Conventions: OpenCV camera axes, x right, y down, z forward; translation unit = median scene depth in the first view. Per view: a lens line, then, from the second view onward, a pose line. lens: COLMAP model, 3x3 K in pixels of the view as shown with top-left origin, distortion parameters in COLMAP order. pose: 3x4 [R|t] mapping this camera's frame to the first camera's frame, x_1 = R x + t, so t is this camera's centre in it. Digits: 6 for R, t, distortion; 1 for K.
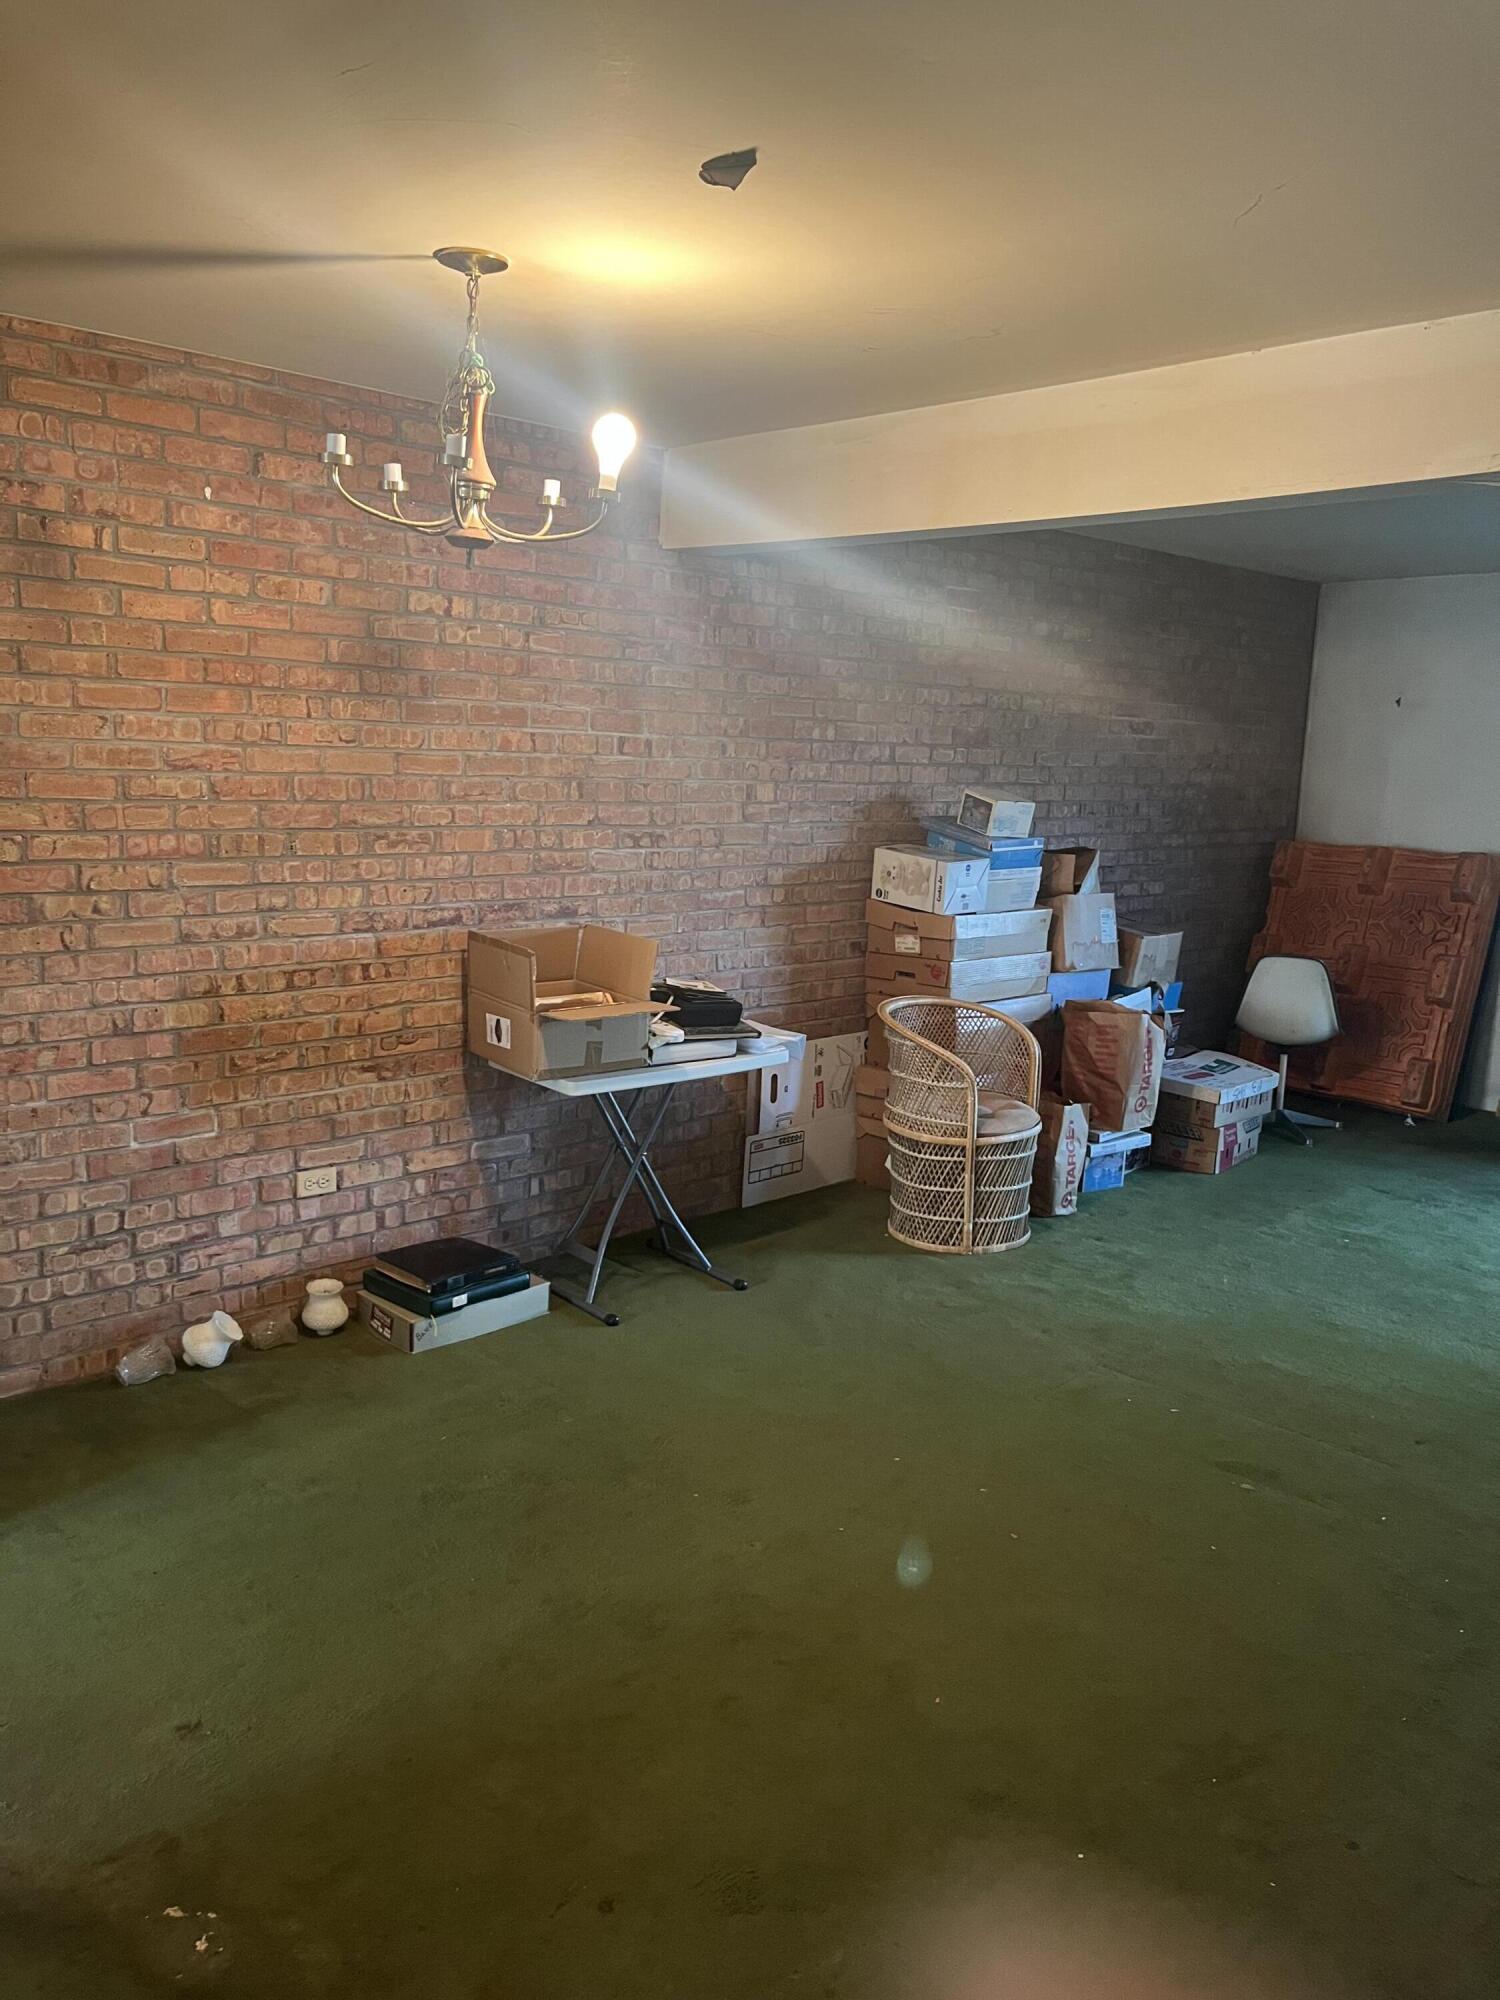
lens RADIAL K [[1531.9, 0, 751.7], [0, 1531.9, 1008.9], [0, 0, 1]] dist [0.070369, -0.011481]
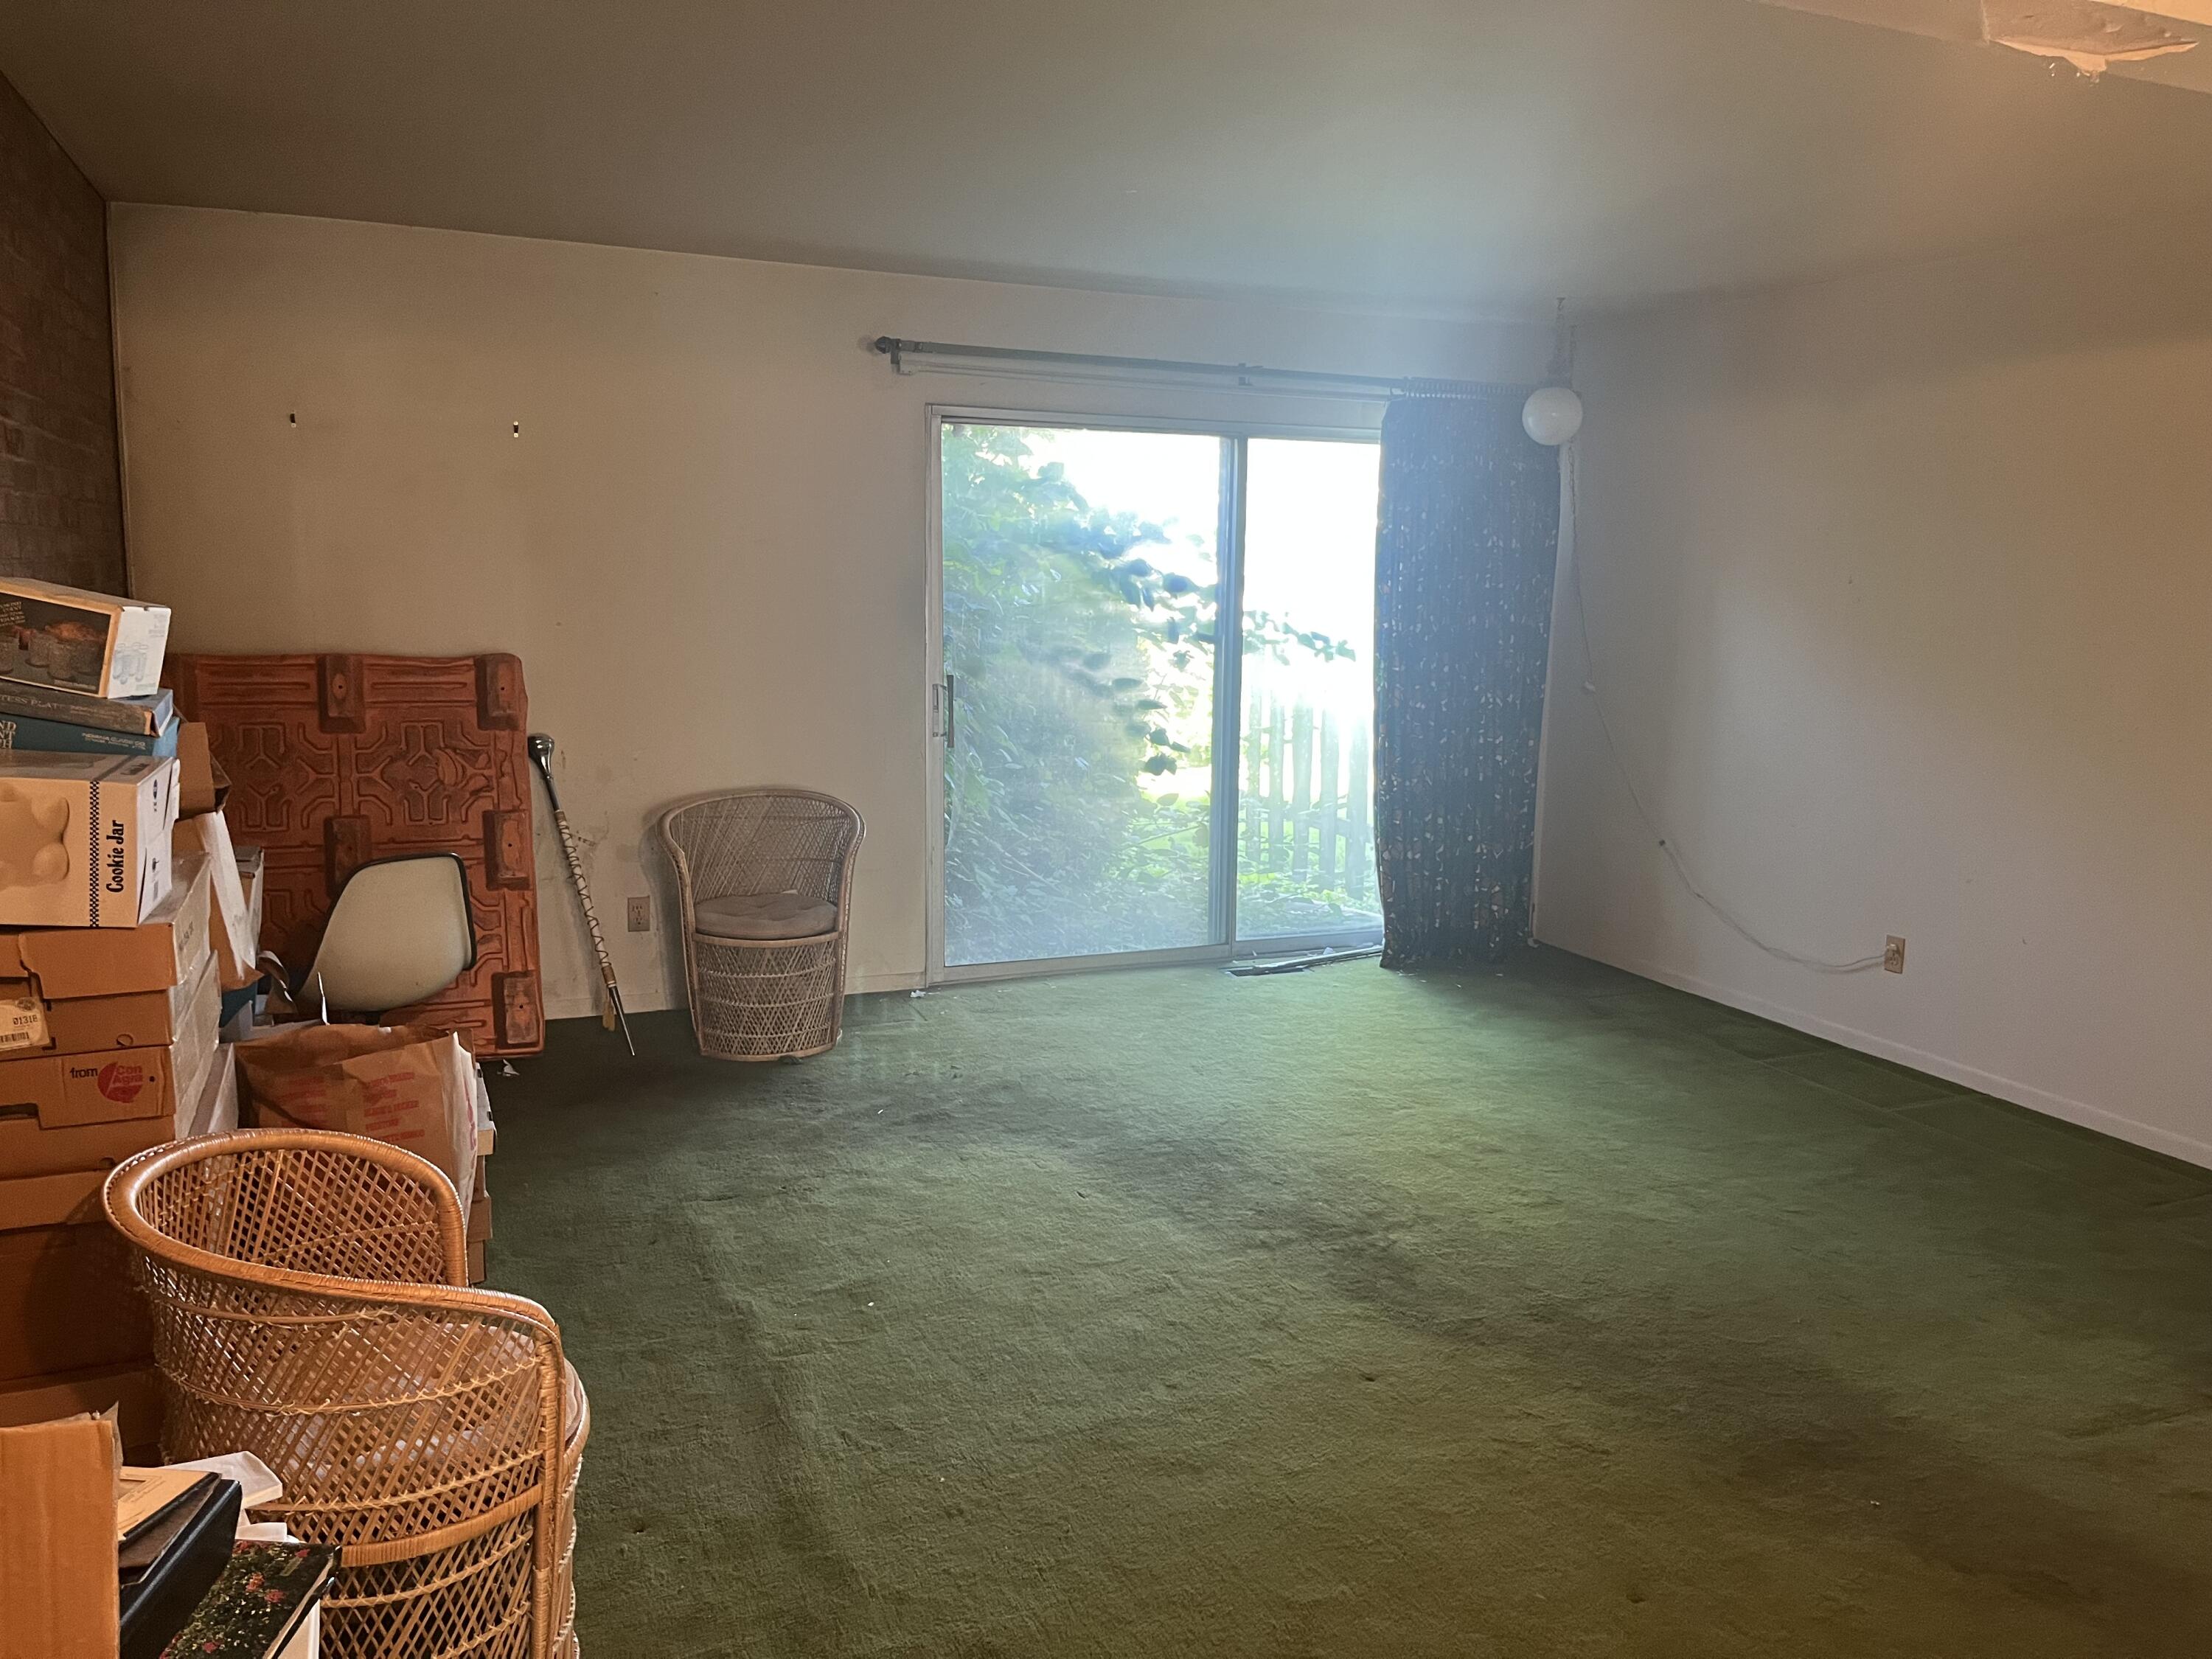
lens RADIAL K [[1694.3, 0, 1104.3], [0, 1694.3, 819.4], [0, 0, 1]] dist [0.070369, -0.011481]
pose [[0.366546, -0.163210, 0.915973, -0.152967], [0.151007, 0.981876, 0.114524, -0.092369], [-0.918064, 0.096340, 0.384548, 0.590387]]
